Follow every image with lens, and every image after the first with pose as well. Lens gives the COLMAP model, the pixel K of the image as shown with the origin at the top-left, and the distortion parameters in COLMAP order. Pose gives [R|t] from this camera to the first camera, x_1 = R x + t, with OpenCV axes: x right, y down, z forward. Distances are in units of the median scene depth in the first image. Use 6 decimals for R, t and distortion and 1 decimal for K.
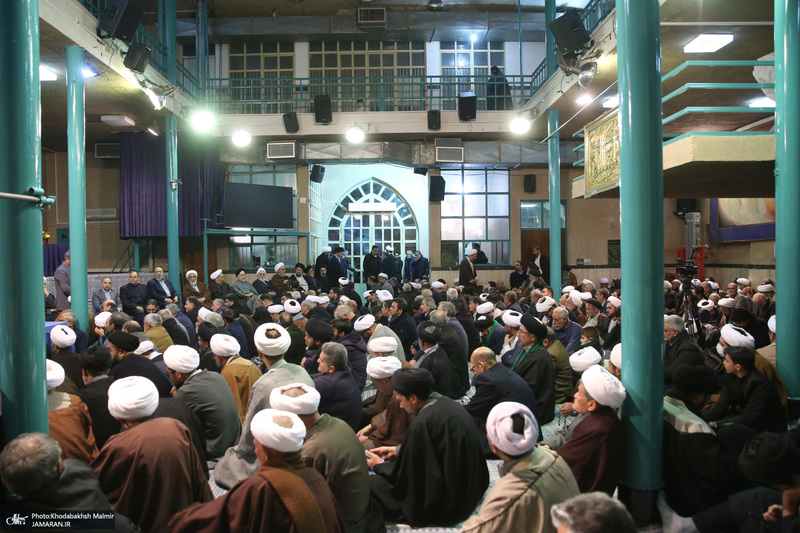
lens RADIAL K [[582.6, 0, 400.0], [0, 582.6, 266.5], [0, 0, 1]] dist [-0.004671, -0.000581]
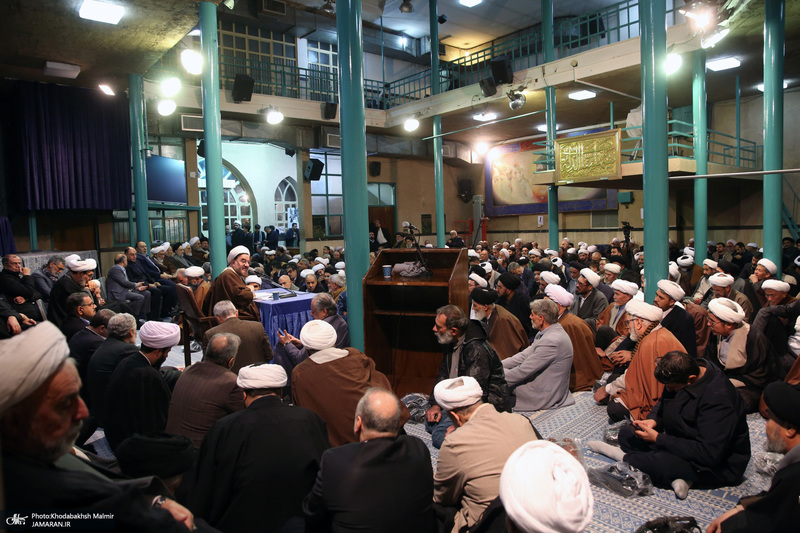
lens RADIAL K [[582.6, 0, 400.0], [0, 582.6, 266.5], [0, 0, 1]] dist [-0.004671, -0.000581]
pose [[0.789784, -0.053308, 0.611065, -0.503355], [0.033083, 0.998468, 0.044345, 0.011667], [-0.612492, -0.014807, 0.790338, -0.013272]]
